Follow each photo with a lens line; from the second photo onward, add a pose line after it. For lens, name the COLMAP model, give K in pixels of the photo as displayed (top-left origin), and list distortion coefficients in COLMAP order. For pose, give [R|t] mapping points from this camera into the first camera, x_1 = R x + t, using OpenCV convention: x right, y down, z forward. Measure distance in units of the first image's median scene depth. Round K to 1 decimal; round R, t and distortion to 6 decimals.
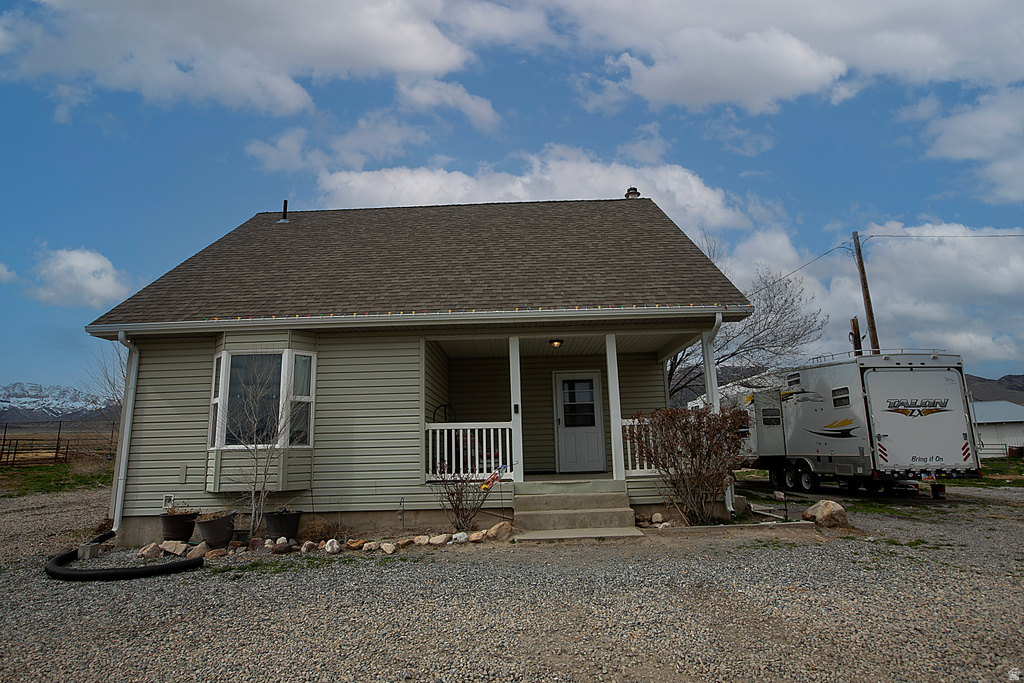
lens RADIAL K [[534.9, 0, 512.0], [0, 534.9, 341.5], [0, 0, 1]] dist [-0.026643, 0.001671]
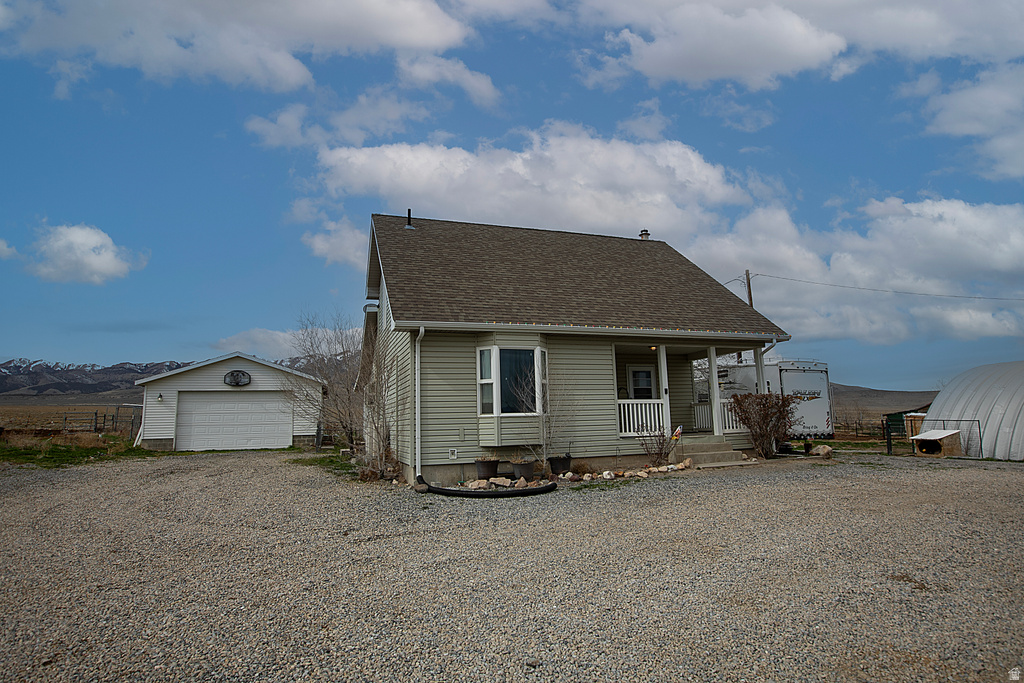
lens RADIAL K [[534.9, 0, 512.0], [0, 534.9, 341.5], [0, 0, 1]] dist [-0.026643, 0.001671]
pose [[0.941423, 0.054081, 0.332864, -0.956507], [-0.067310, 0.997330, 0.028333, -0.035747], [-0.330443, -0.049079, 0.942549, -0.332225]]
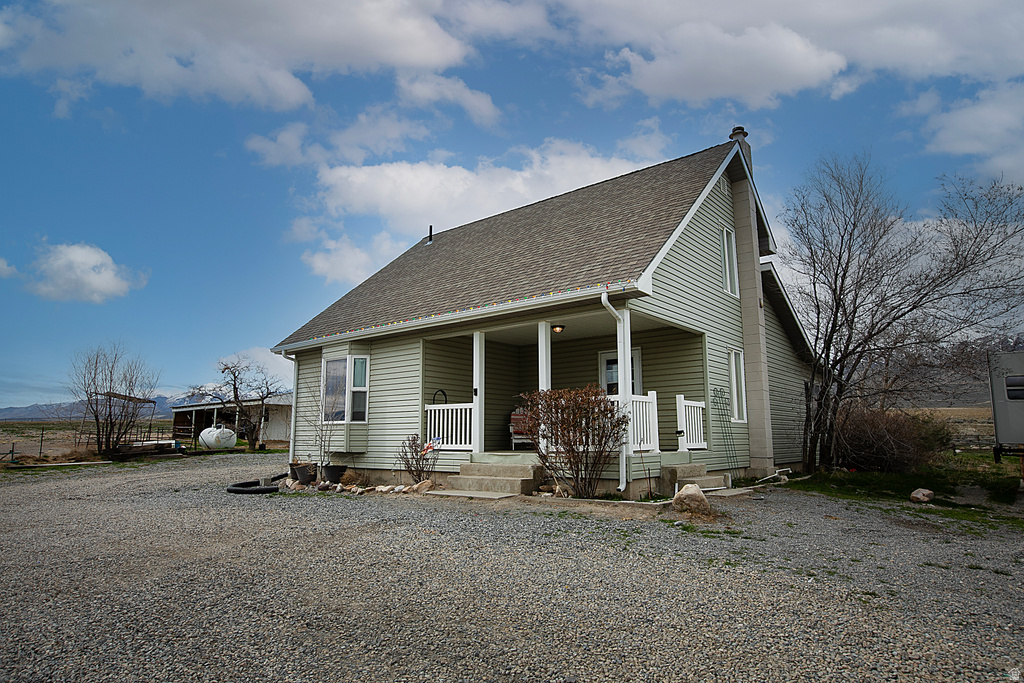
lens RADIAL K [[603.3, 0, 512.0], [0, 603.3, 341.5], [0, 0, 1]] dist [-0.042845, -0.000155]
pose [[0.782105, -0.075294, -0.618581, 0.913565], [0.106455, 0.994225, 0.013580, 0.003324], [0.613986, -0.076472, 0.785604, 0.000079]]
